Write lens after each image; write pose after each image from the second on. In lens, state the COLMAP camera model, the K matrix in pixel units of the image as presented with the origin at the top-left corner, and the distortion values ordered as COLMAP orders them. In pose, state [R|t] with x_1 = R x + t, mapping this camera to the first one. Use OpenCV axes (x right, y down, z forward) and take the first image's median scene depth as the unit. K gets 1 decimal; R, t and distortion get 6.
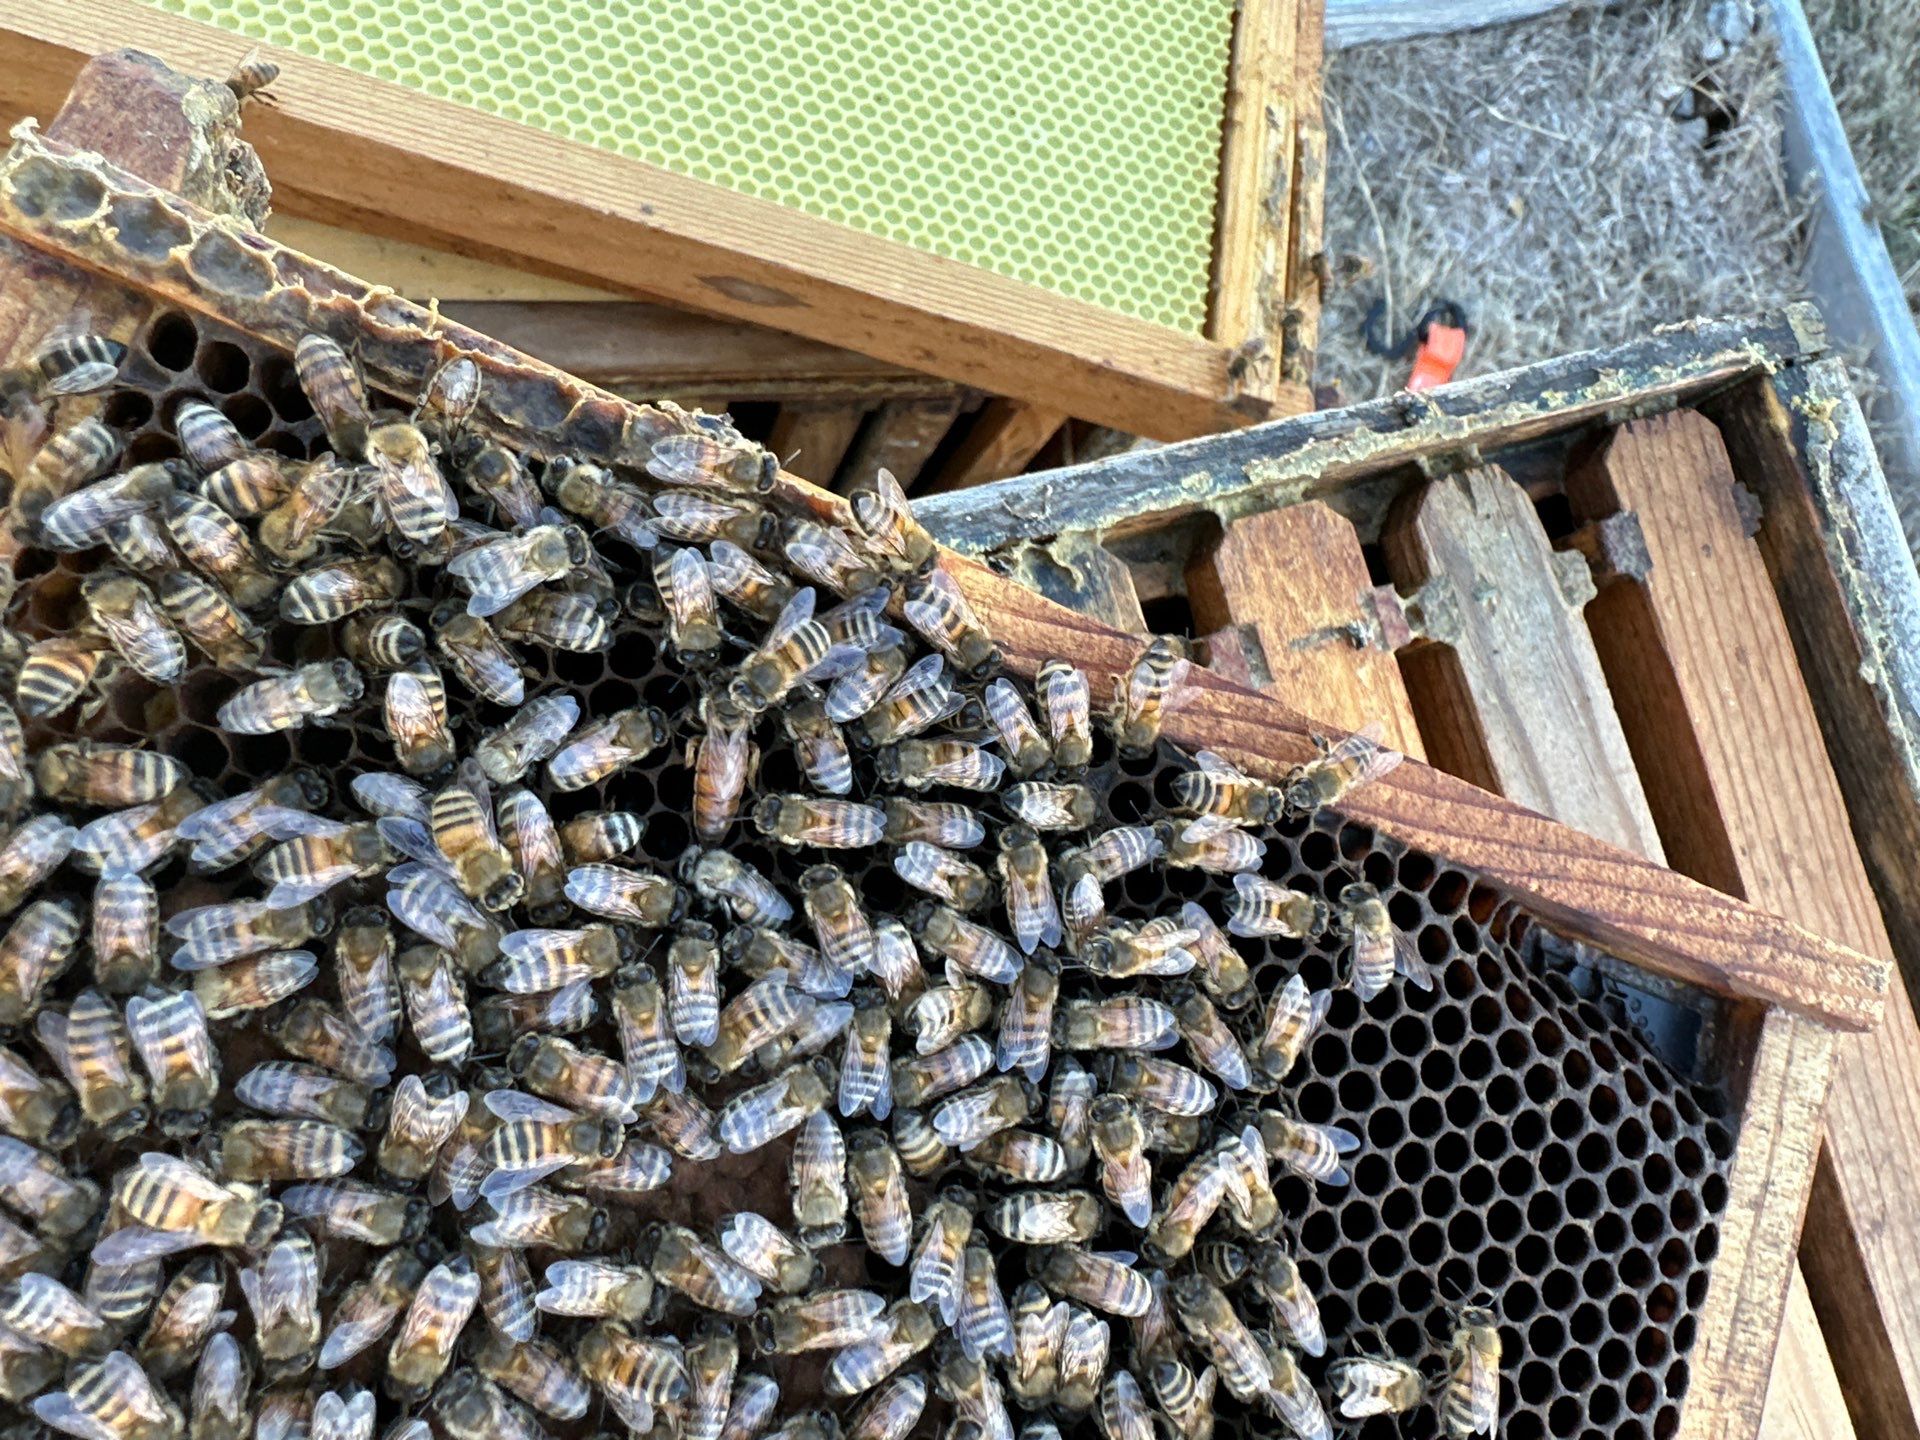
lens RADIAL K [[1330.9, 0, 960.0], [0, 1330.9, 720.0], [0, 0, 1]] dist [0.008886, 0.002788]
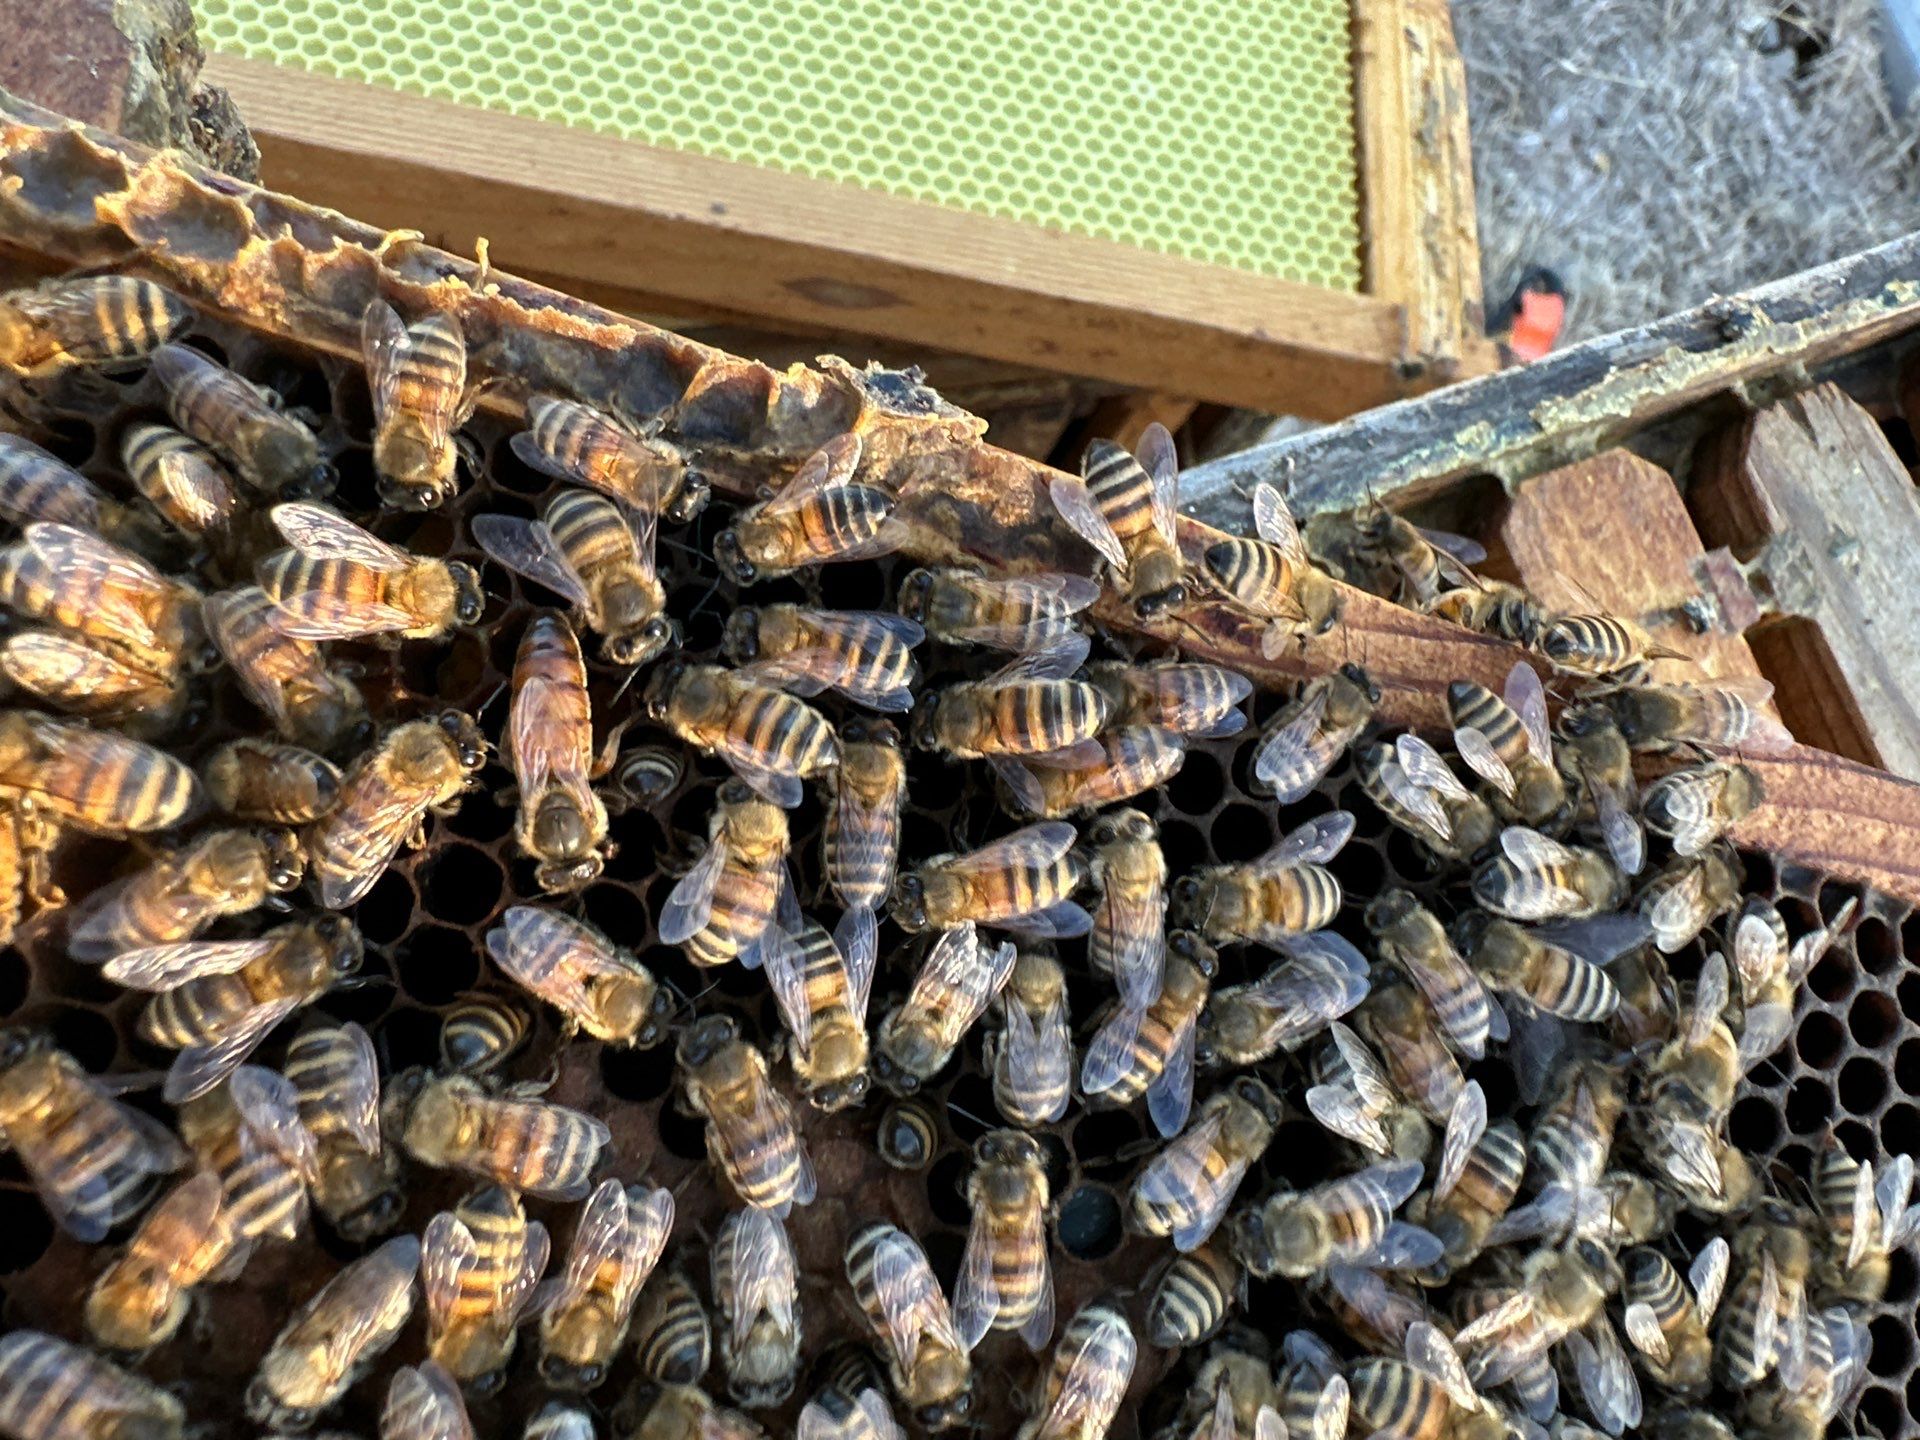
lens RADIAL K [[1330.9, 0, 960.0], [0, 1330.9, 720.0], [0, 0, 1]] dist [0.008886, 0.002788]
pose [[0.994622, -0.089034, -0.052910, -0.081397], [0.087531, 0.995708, -0.030076, -0.017389], [0.055361, 0.025283, 0.998146, 0.201544]]
